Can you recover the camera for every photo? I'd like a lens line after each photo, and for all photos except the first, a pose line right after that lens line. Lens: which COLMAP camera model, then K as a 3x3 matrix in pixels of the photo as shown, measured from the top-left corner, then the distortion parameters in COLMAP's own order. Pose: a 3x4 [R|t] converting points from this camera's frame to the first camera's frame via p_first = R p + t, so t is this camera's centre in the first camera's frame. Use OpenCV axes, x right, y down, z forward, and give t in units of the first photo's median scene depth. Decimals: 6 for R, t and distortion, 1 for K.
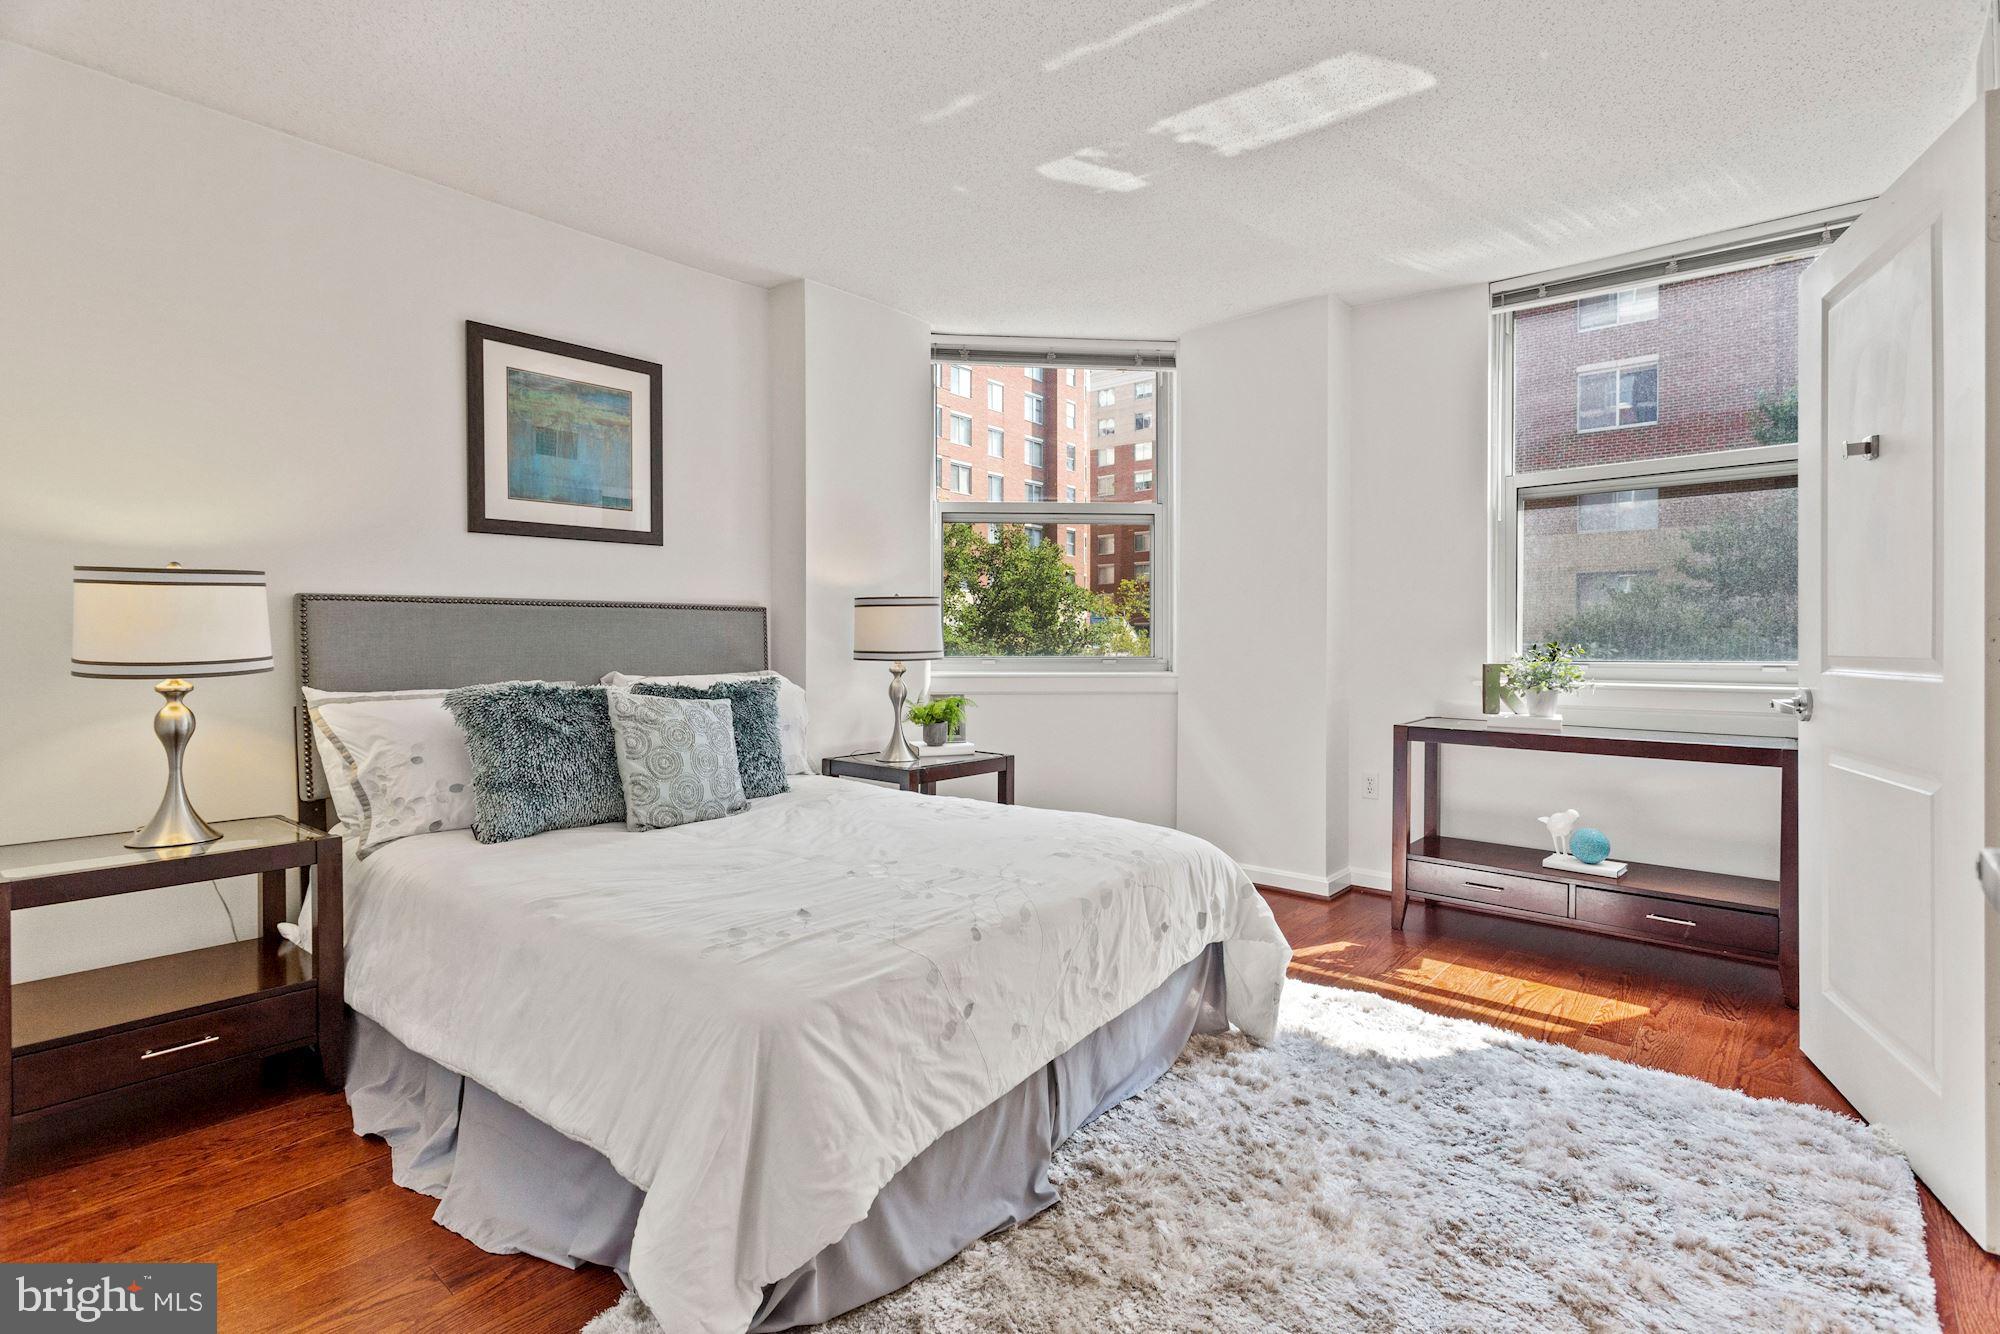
lens RADIAL K [[964.3, 0, 988.2], [0, 964.3, 655.8], [0, 0, 1]] dist [0.003551, -0.000580]
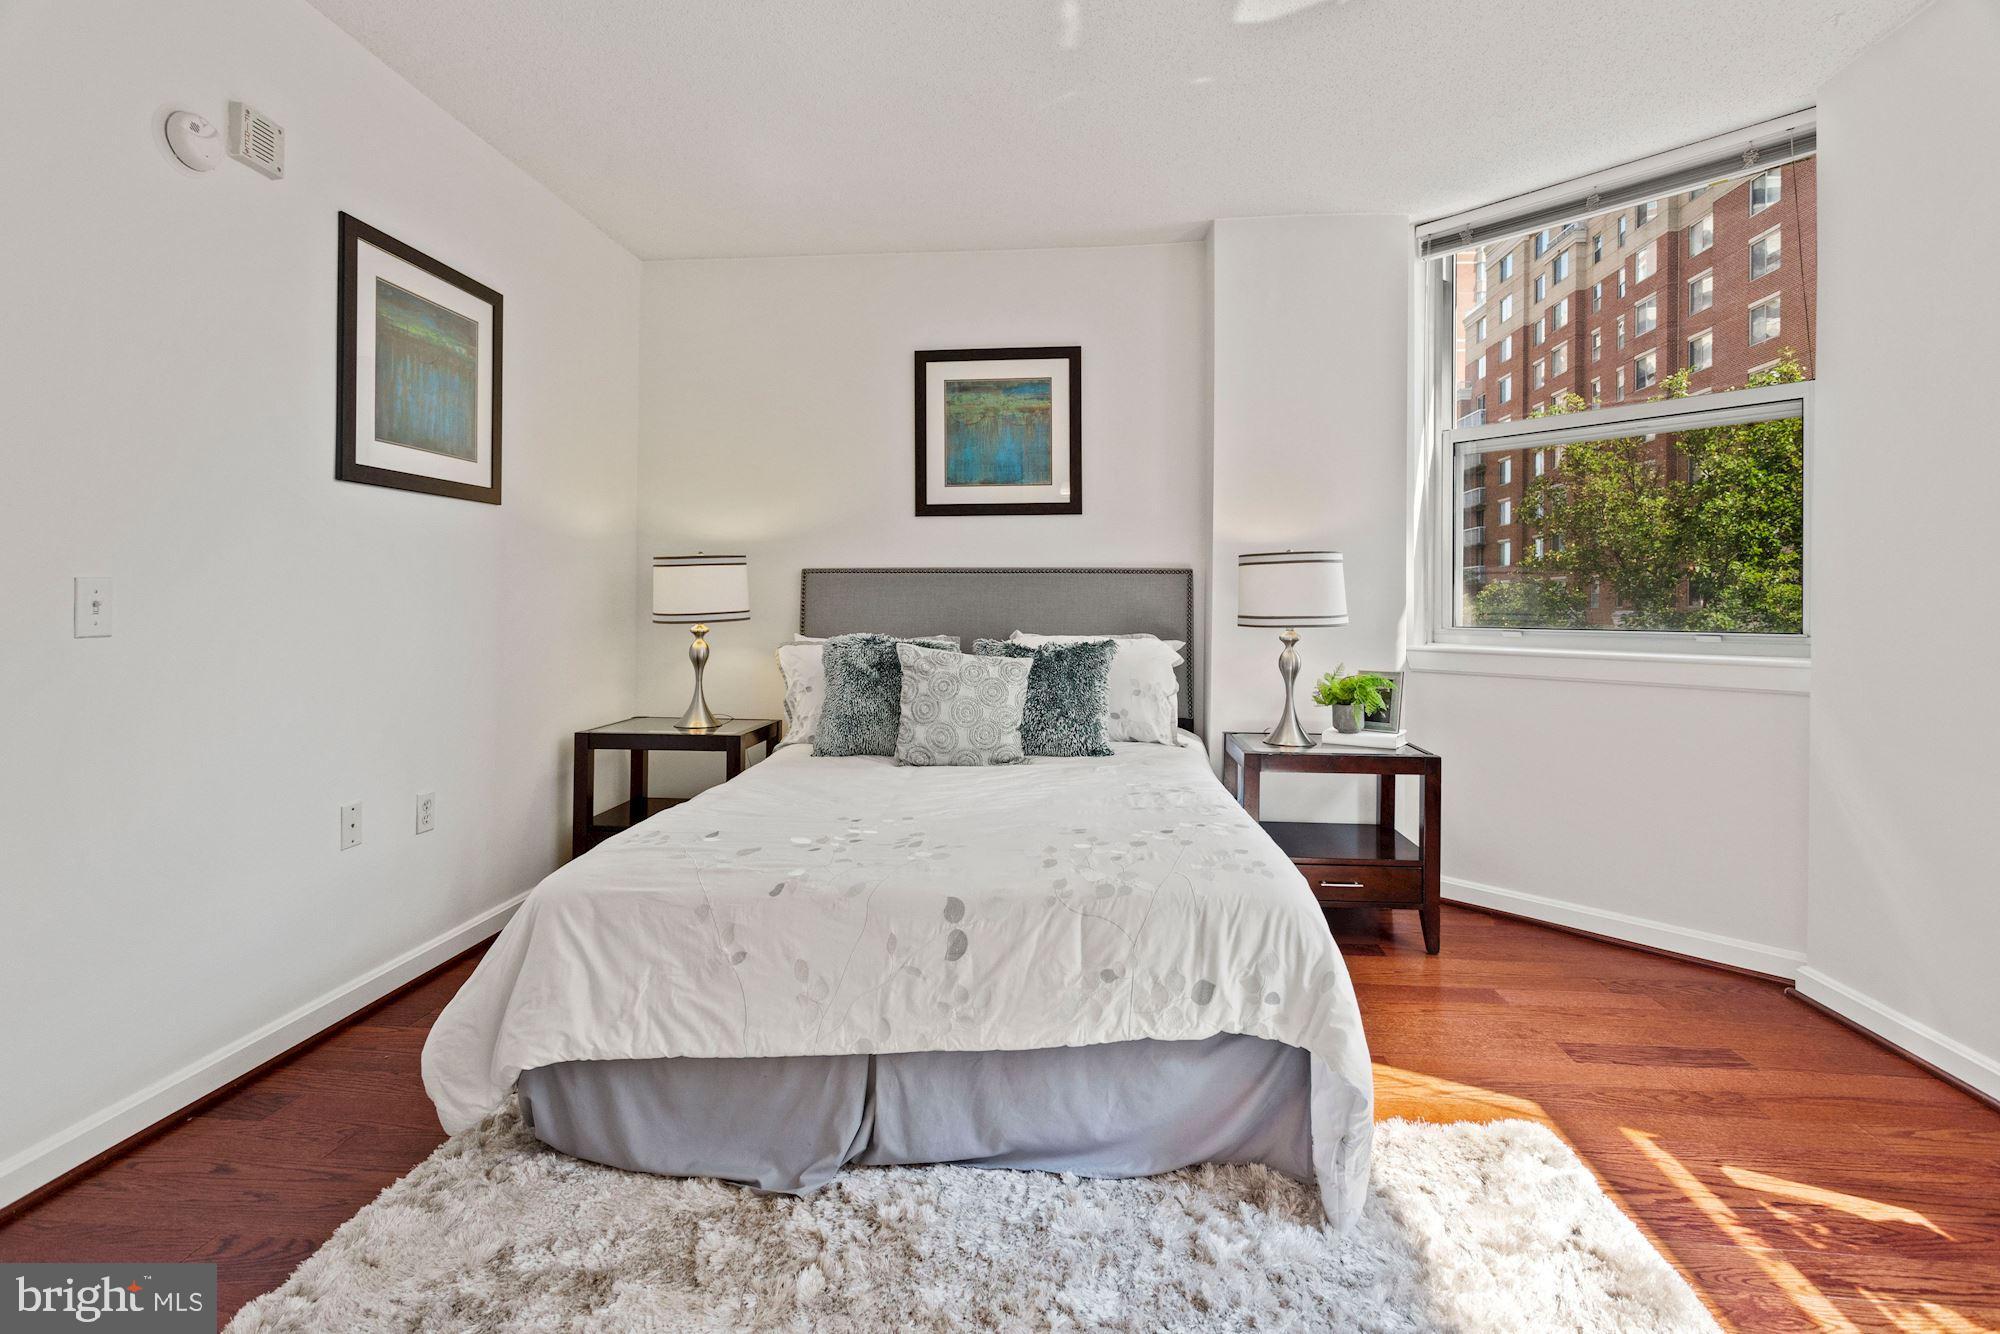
lens RADIAL K [[964.3, 0, 984.2], [0, 964.3, 600.5], [0, 0, 1]] dist [0.003551, -0.000580]
pose [[0.574618, 0.001740, -0.818420, 0.510965], [-0.019264, 0.999749, -0.011399, -0.004512], [0.818195, 0.022316, 0.574507, 0.320116]]
